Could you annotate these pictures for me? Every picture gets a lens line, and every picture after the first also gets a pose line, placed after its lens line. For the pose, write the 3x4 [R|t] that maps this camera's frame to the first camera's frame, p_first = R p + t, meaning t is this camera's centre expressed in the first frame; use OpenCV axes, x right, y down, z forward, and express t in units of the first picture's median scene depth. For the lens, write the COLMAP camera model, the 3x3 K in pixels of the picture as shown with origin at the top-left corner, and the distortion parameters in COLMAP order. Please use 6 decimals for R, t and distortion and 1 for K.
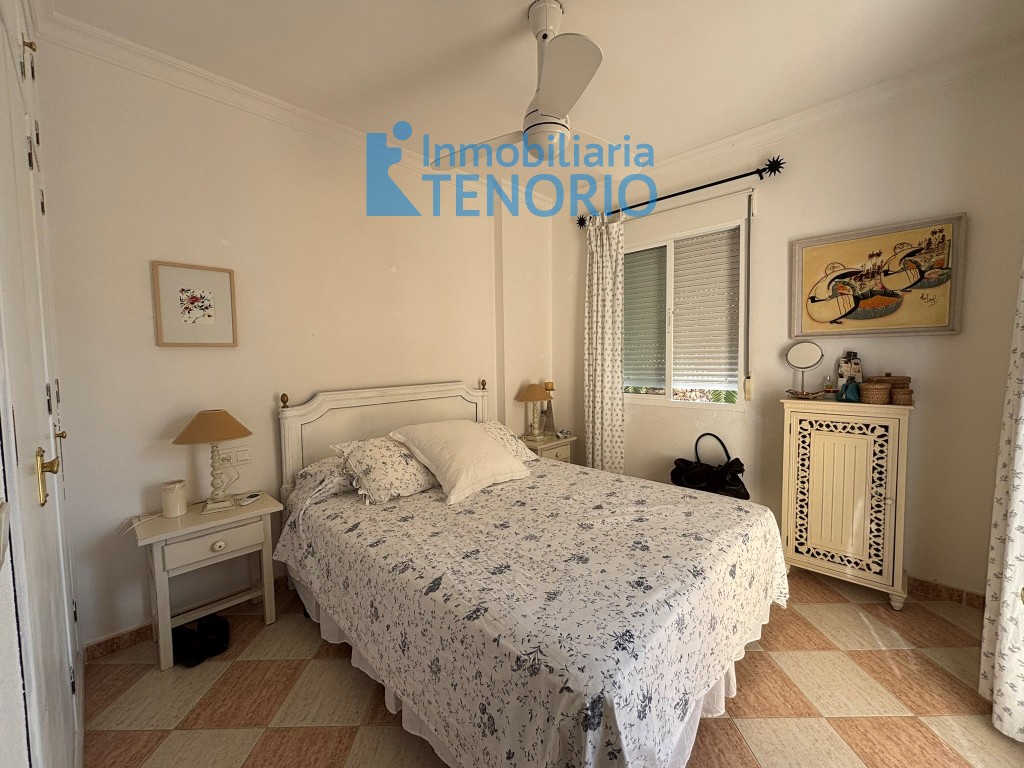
lens RADIAL K [[416.2, 0, 501.5], [0, 416.2, 381.4], [0, 0, 1]] dist [0.002065, 0.000394]
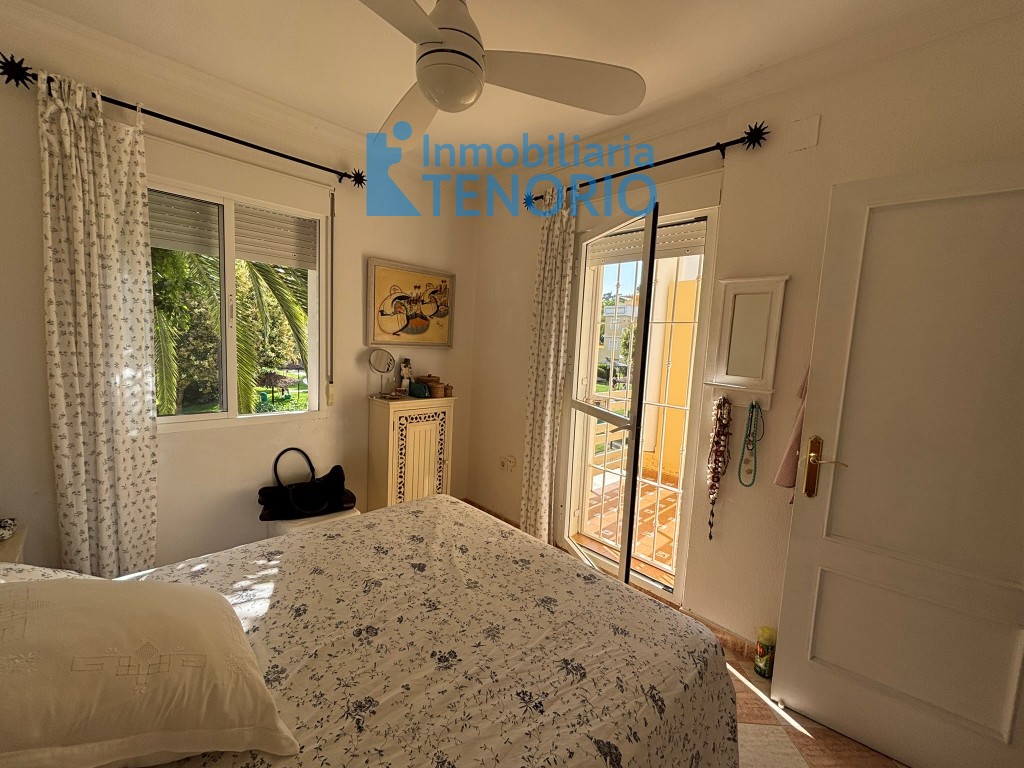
lens RADIAL K [[416.2, 0, 517.6], [0, 416.2, 380.8], [0, 0, 1]] dist [0.002065, 0.000394]
pose [[-0.009316, -0.084772, 0.996357, -0.481940], [0.006279, 0.996375, 0.084833, -0.114339], [-0.999937, 0.007046, -0.008750, 0.696805]]
